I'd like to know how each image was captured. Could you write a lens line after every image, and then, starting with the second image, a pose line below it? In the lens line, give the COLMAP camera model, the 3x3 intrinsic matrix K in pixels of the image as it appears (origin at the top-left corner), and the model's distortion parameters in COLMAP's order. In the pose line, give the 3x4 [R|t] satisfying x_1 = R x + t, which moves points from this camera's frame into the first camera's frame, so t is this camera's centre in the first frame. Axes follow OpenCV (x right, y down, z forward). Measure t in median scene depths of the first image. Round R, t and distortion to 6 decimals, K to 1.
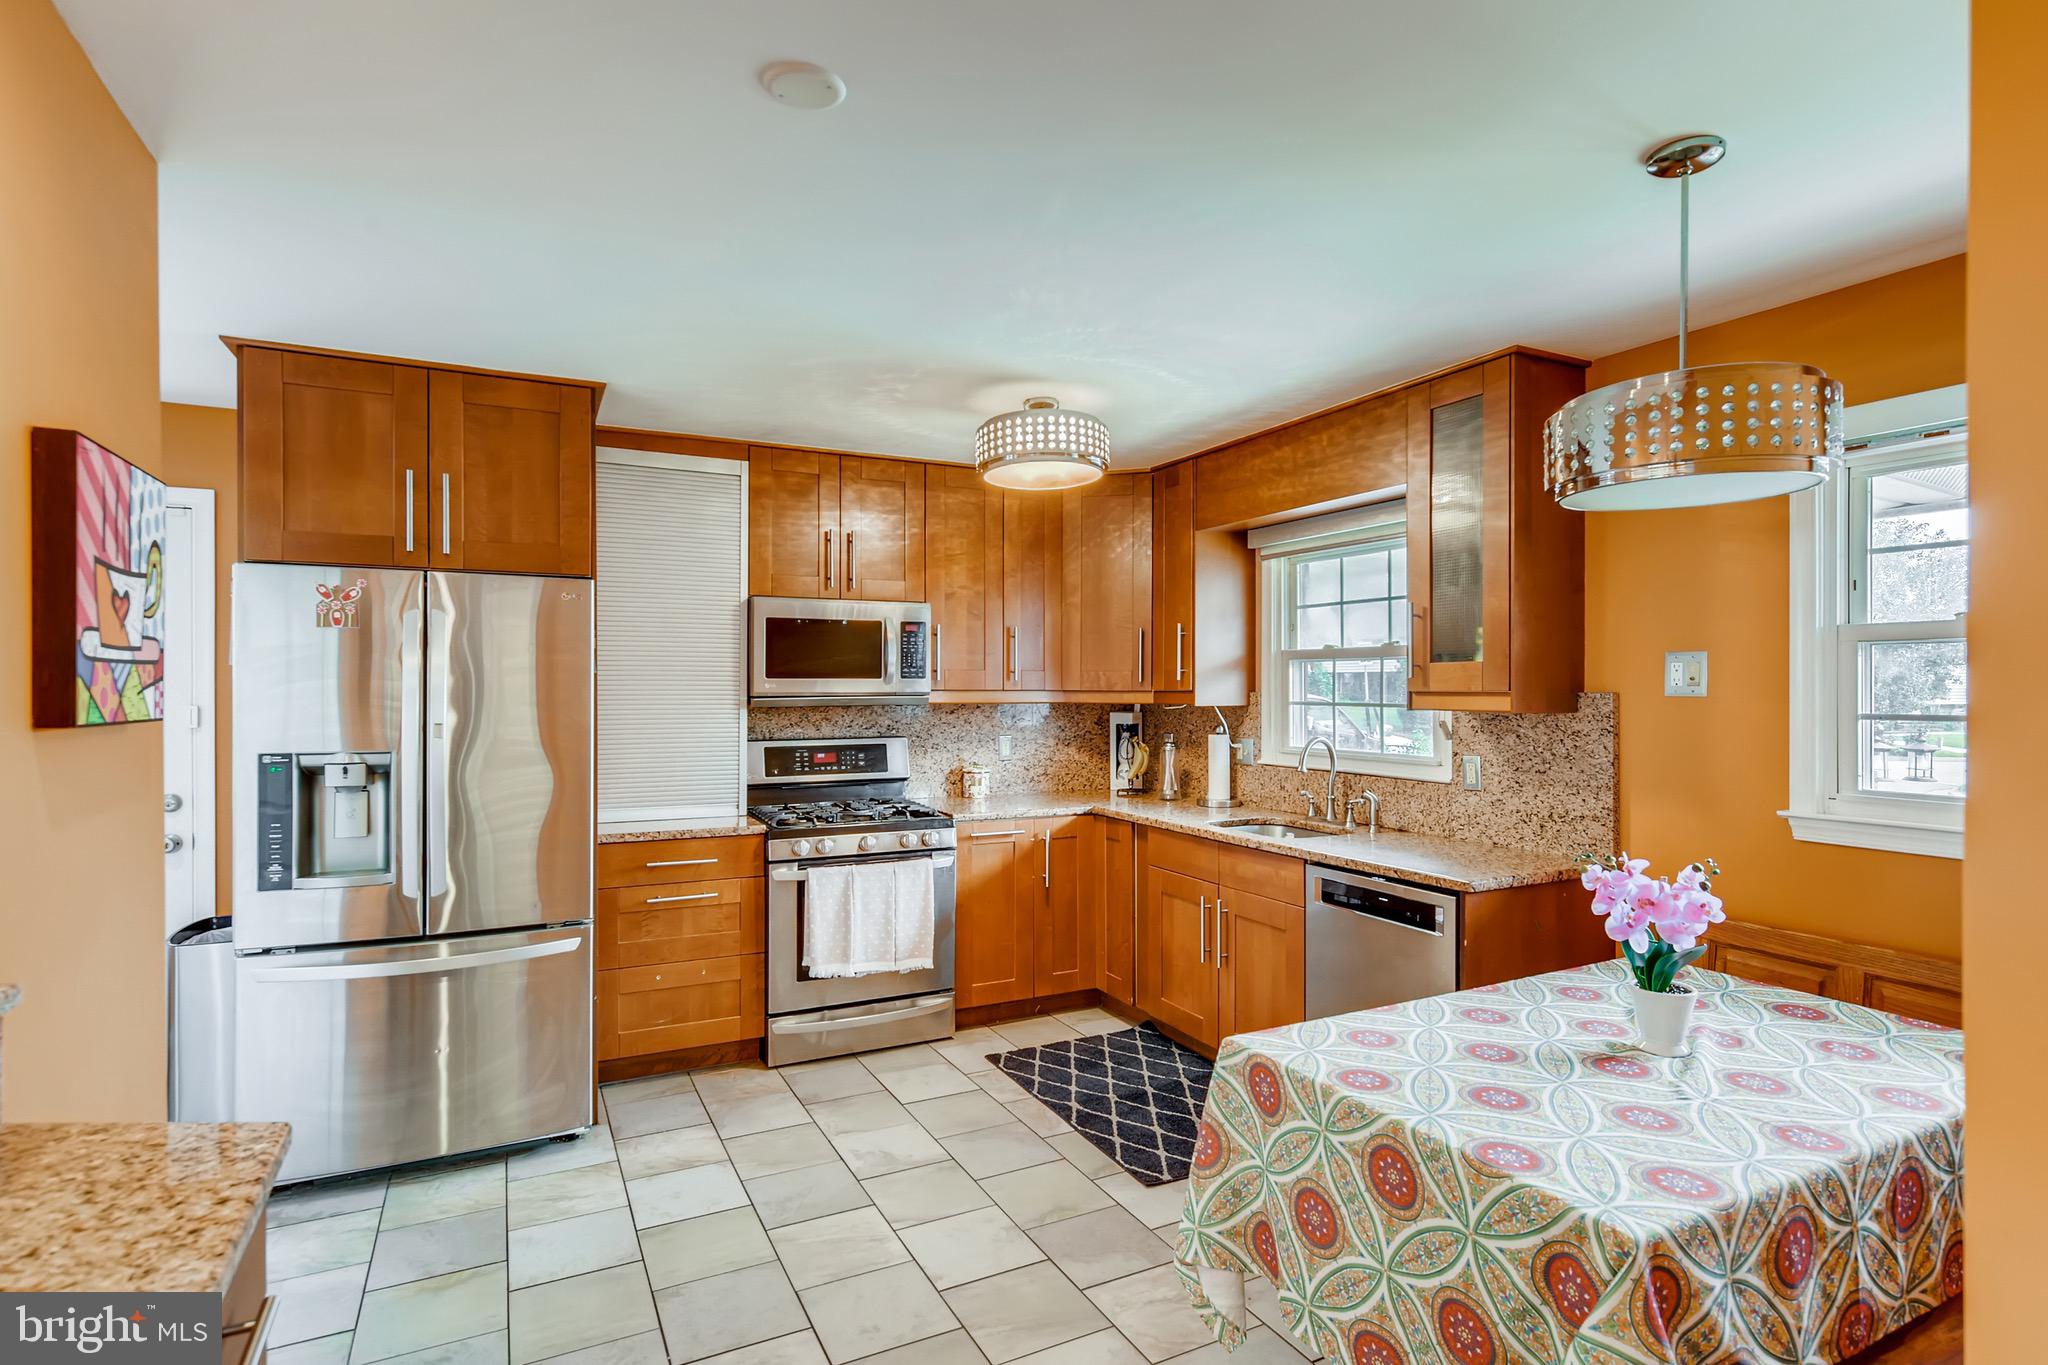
lens RADIAL K [[1037.7, 0, 1007.3], [0, 1037.7, 695.0], [0, 0, 1]] dist [0.002084, 0.000905]
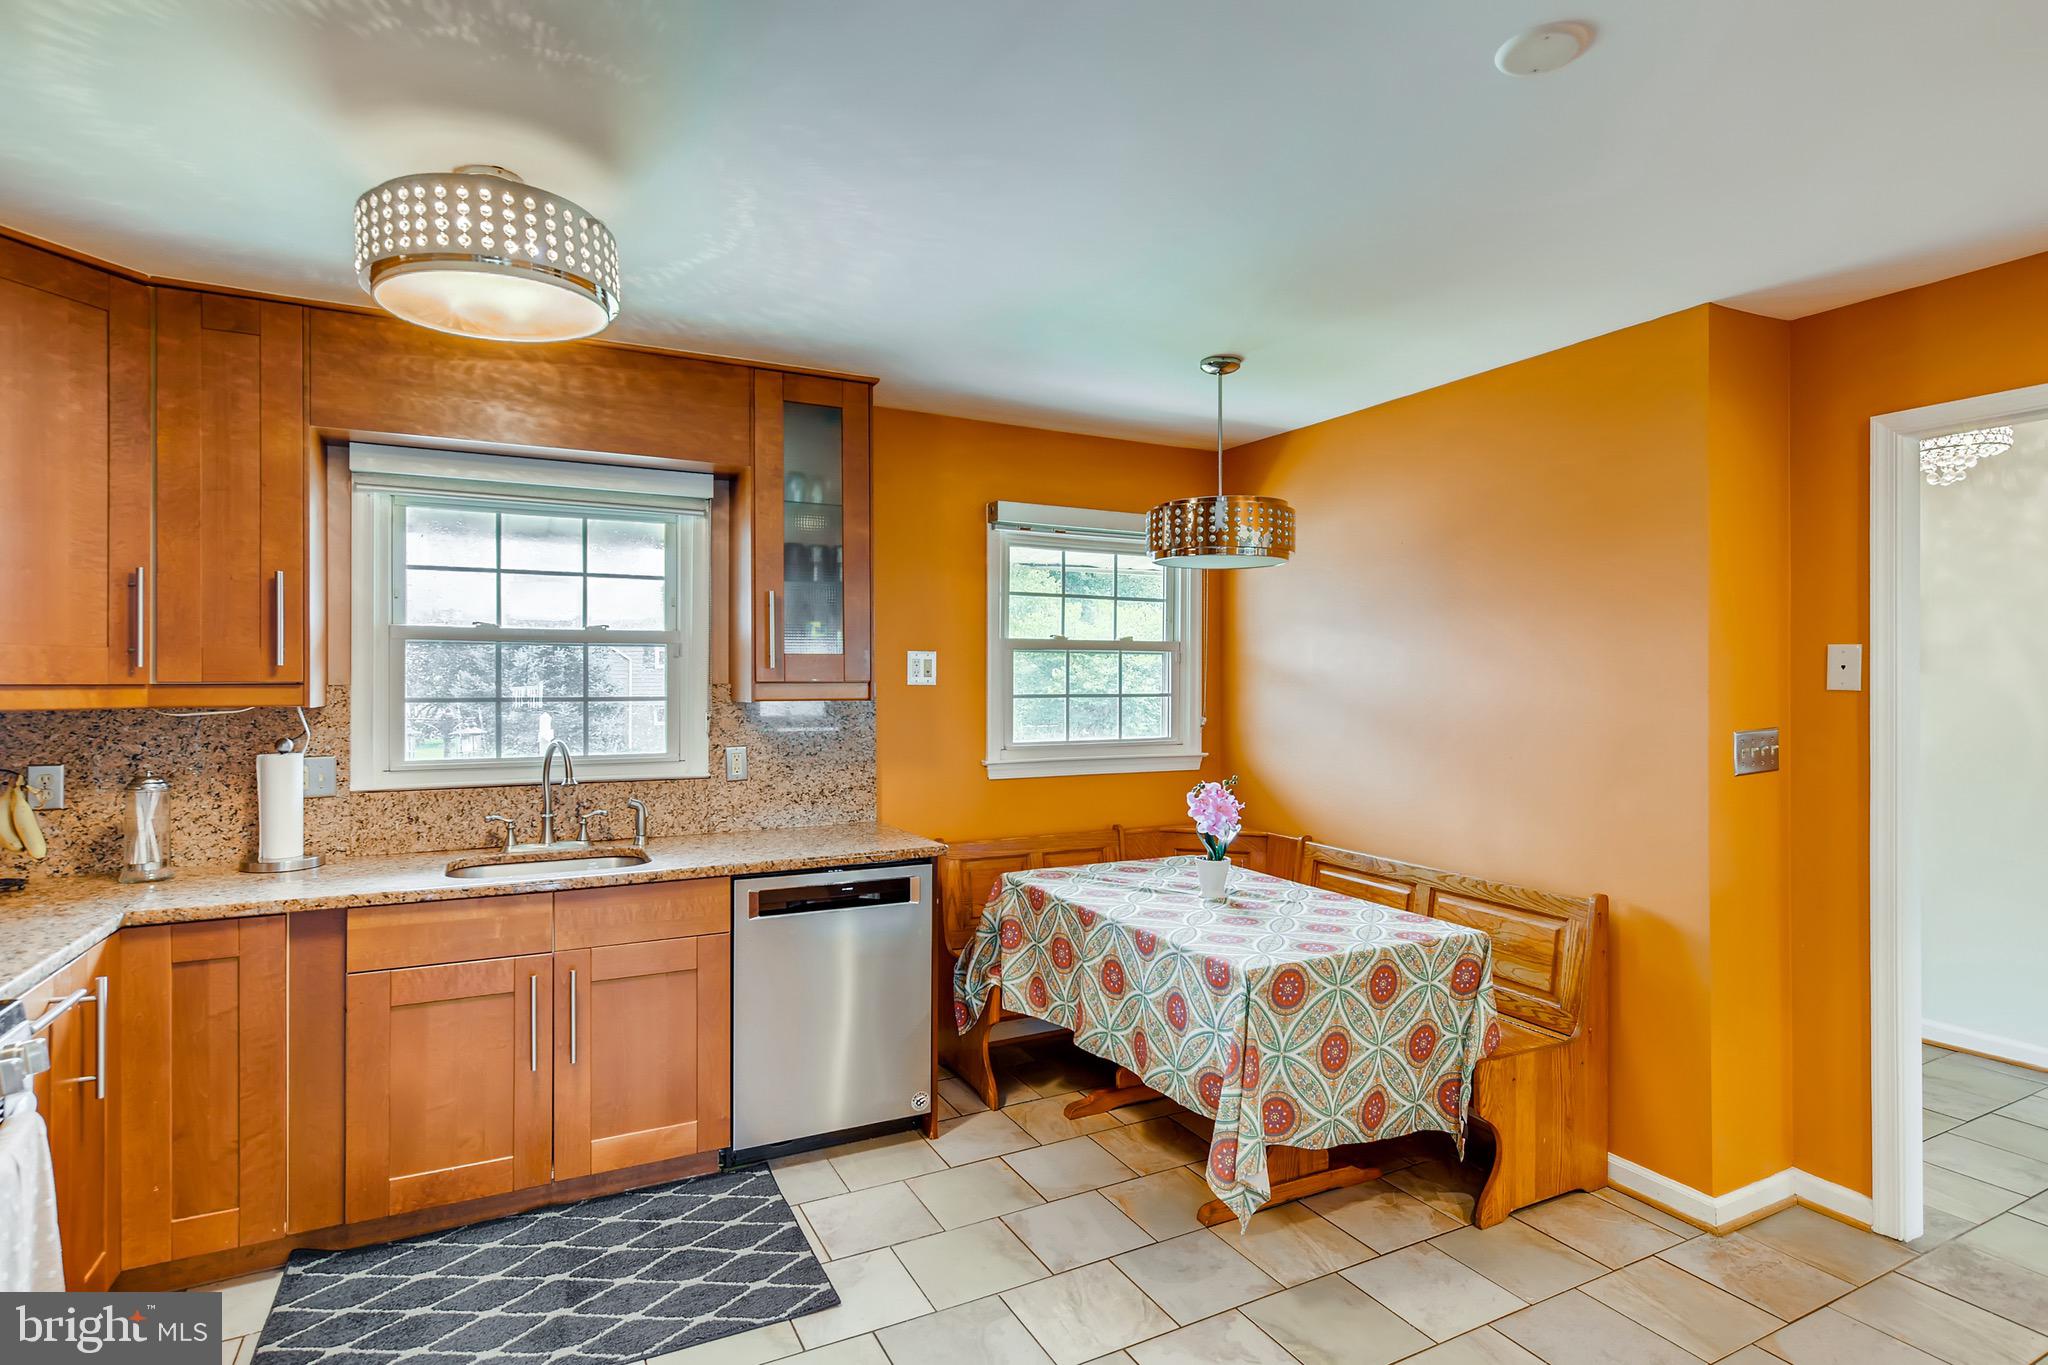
lens RADIAL K [[1040.8, 0, 1031.5], [0, 1040.8, 681.9], [0, 0, 1]] dist [0.000215, 0.002349]
pose [[-0.022409, 0.000369, 0.999749, -0.599480], [0.009740, 0.999953, -0.000151, -0.000841], [-0.999701, 0.009734, -0.022412, 0.782249]]
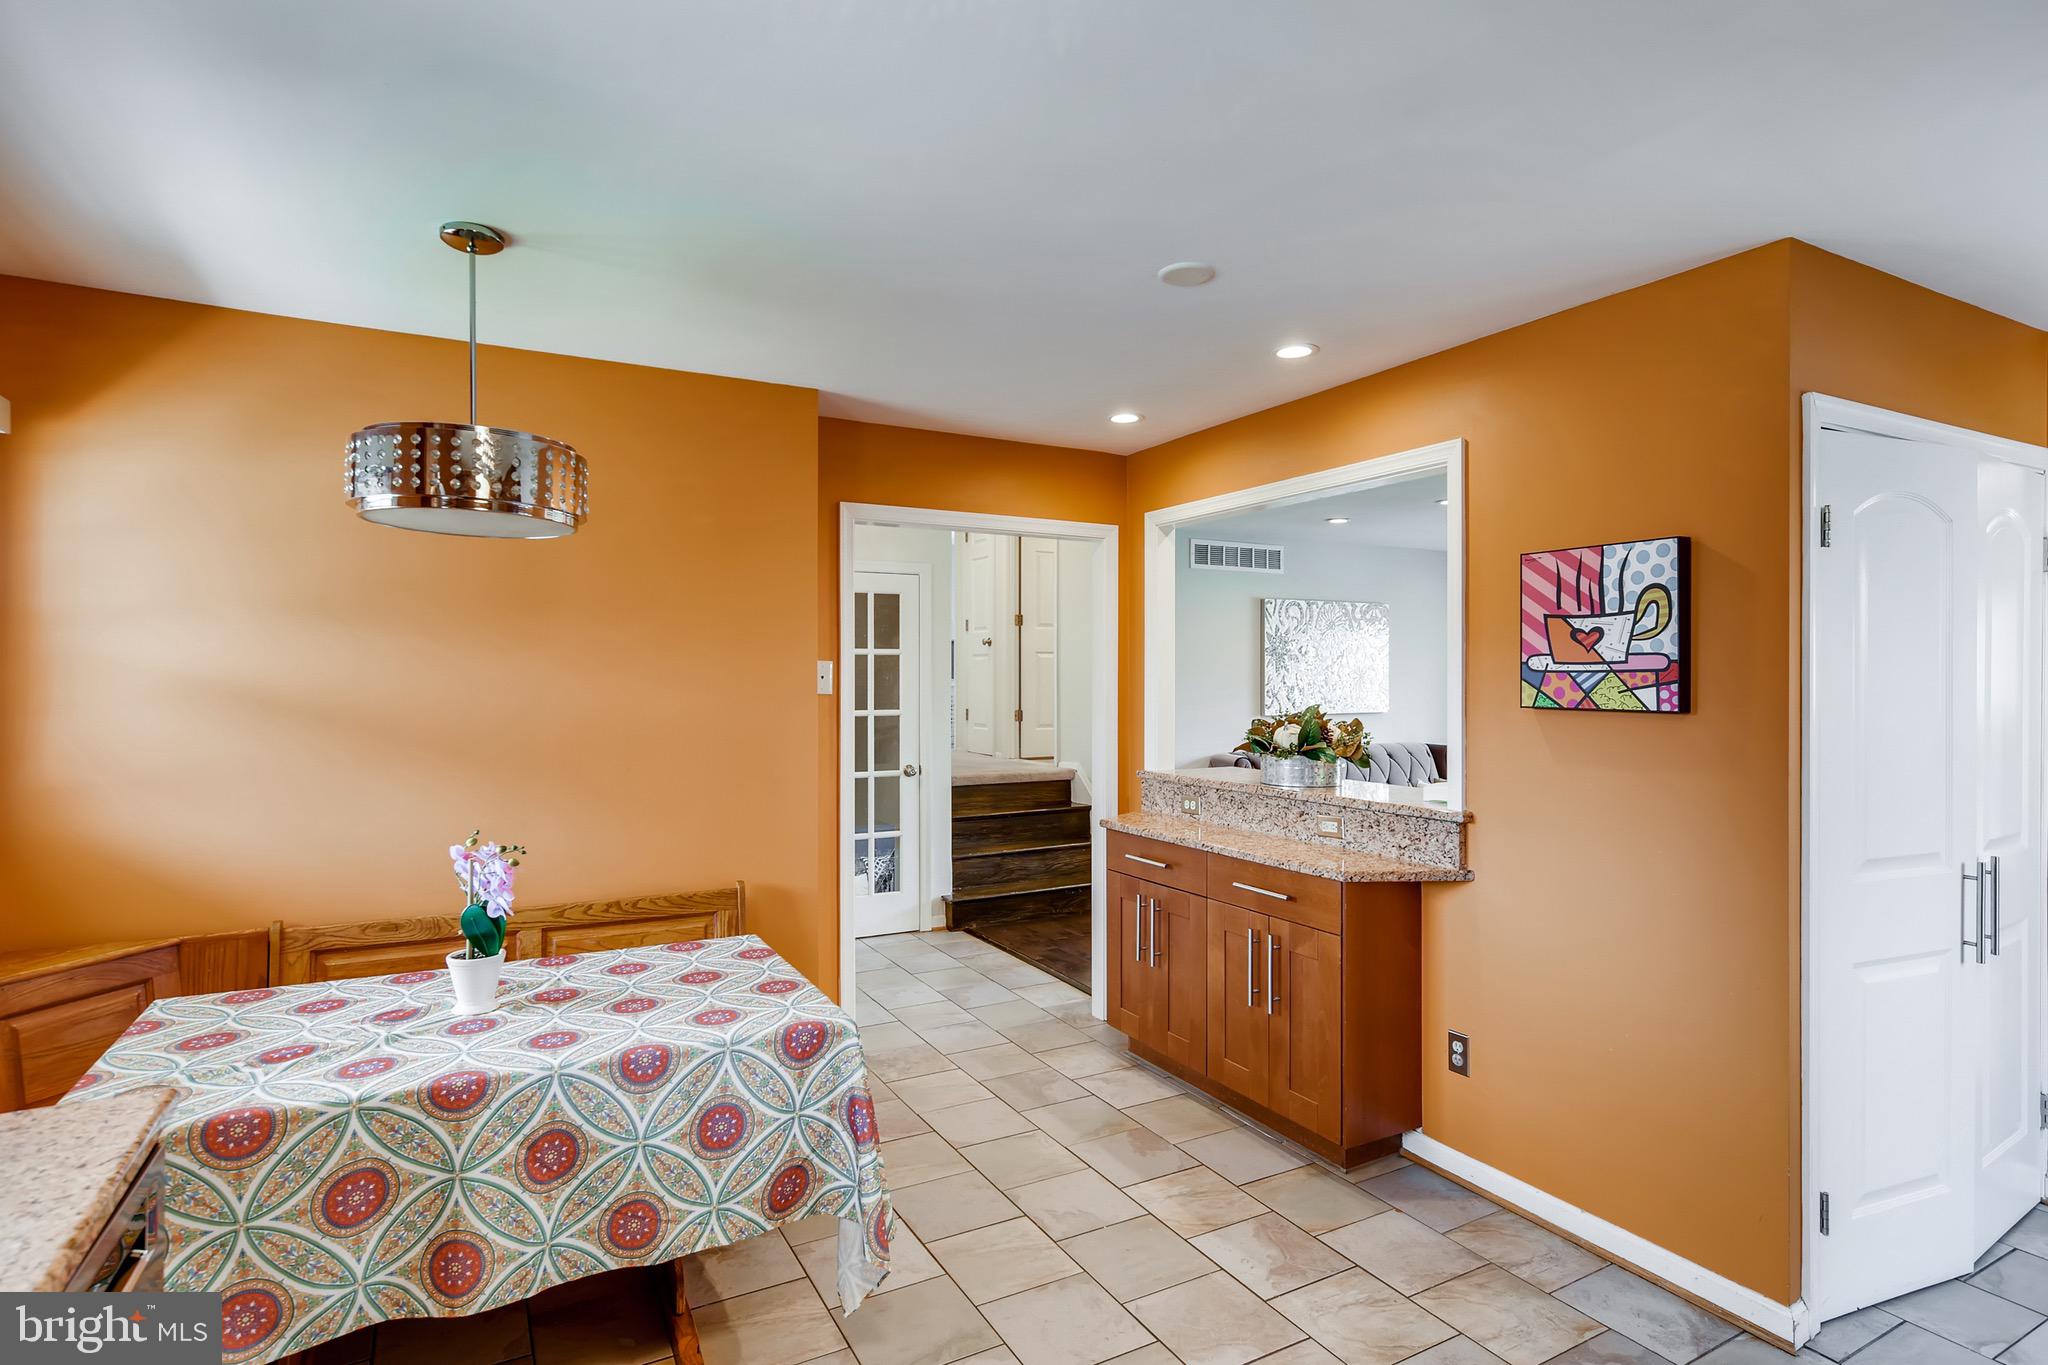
lens RADIAL K [[1040.8, 0, 1031.5], [0, 1040.8, 681.9], [0, 0, 1]] dist [0.000215, 0.002349]
pose [[-0.998718, -0.000267, -0.050613, 0.049478], [-0.001028, 0.999887, 0.015009, -0.019492], [0.050604, 0.015041, -0.998606, 1.277326]]
